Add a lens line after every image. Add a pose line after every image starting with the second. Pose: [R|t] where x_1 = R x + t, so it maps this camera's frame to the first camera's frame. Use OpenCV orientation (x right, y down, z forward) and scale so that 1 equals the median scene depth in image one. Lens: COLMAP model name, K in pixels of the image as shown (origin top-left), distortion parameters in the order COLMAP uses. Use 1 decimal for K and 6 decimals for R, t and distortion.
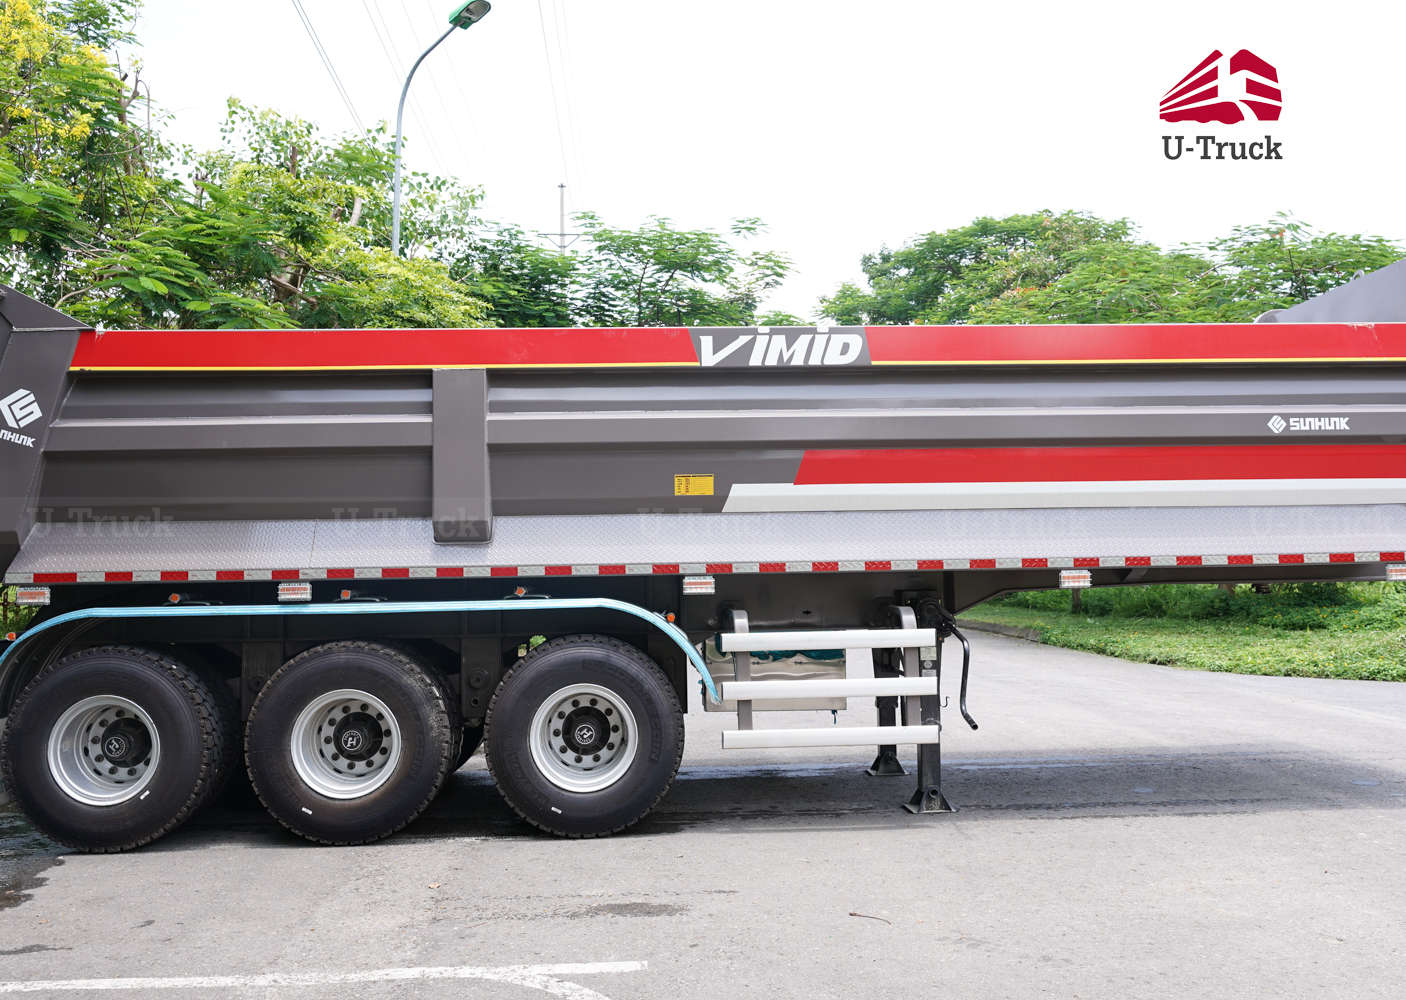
lens RADIAL K [[1209.4, 0, 701.4], [0, 1209.4, 503.3], [0, 0, 1]] dist [-0.002077, -0.004465]
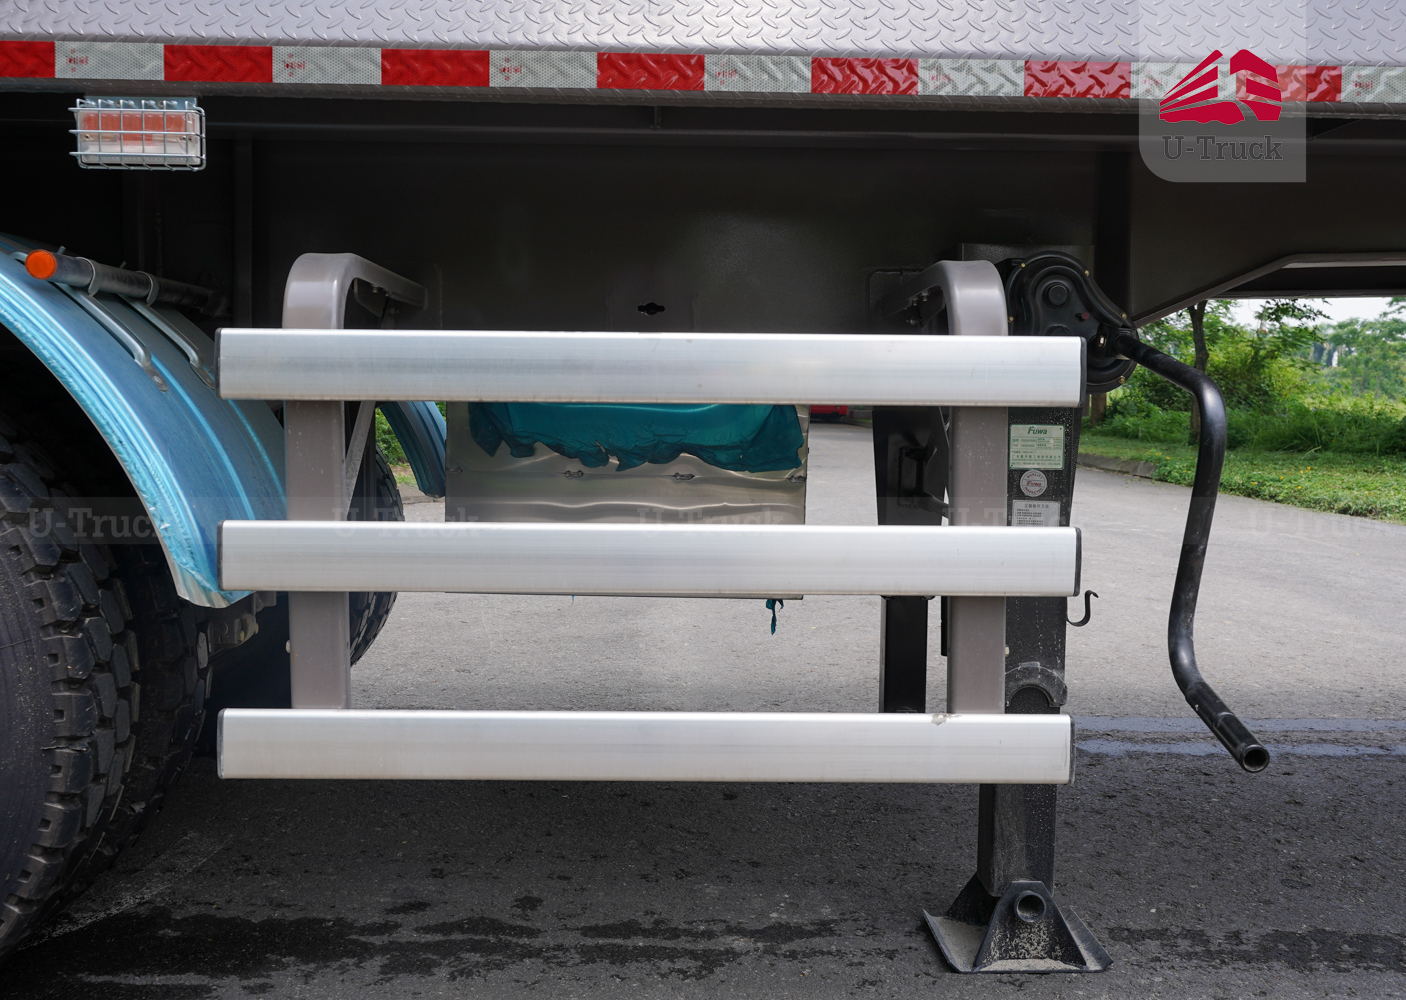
lens RADIAL K [[1390.5, 0, 700.7], [0, 1390.5, 495.9], [0, 0, 1]] dist [-0.002859, 0.000000]
pose [[0.999303, 0.030941, -0.020902, 0.118141], [-0.027978, 0.991169, 0.129617, 0.098709], [0.024728, -0.128942, 0.991344, 0.689026]]
